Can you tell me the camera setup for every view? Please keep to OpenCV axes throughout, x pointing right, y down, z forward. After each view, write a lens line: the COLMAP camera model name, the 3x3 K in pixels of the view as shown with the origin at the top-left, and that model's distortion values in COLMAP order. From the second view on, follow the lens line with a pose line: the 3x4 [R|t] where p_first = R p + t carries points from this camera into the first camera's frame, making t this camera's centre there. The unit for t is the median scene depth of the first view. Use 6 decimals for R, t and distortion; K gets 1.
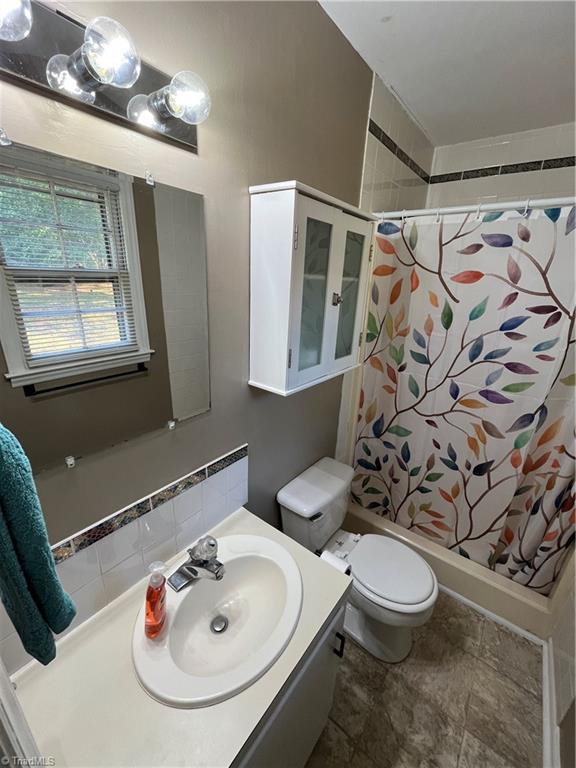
lens RADIAL K [[314.2, 0, 288.8], [0, 314.2, 384.8], [0, 0, 1]] dist [-0.003354, -0.000212]
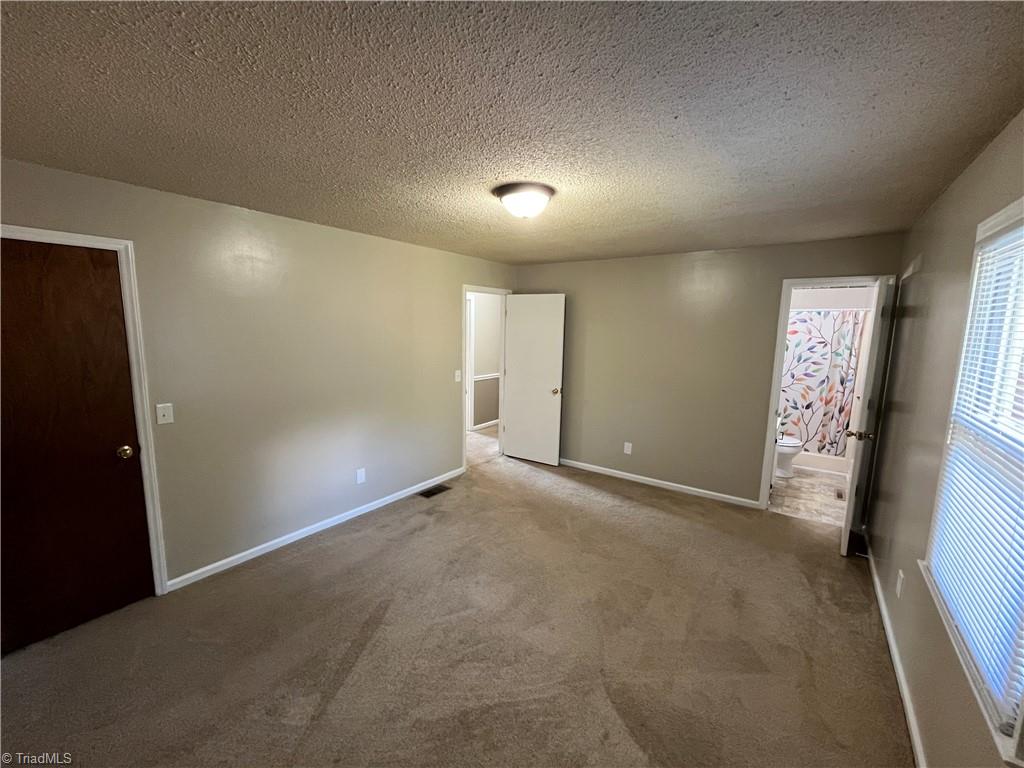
lens RADIAL K [[418.9, 0, 510.9], [0, 418.9, 384.5], [0, 0, 1]] dist [-0.003354, -0.000212]
pose [[0.999132, -0.030373, 0.028493, -1.953474], [0.035392, 0.979855, -0.196551, 0.714709], [-0.021949, 0.197389, 0.980080, -2.377113]]
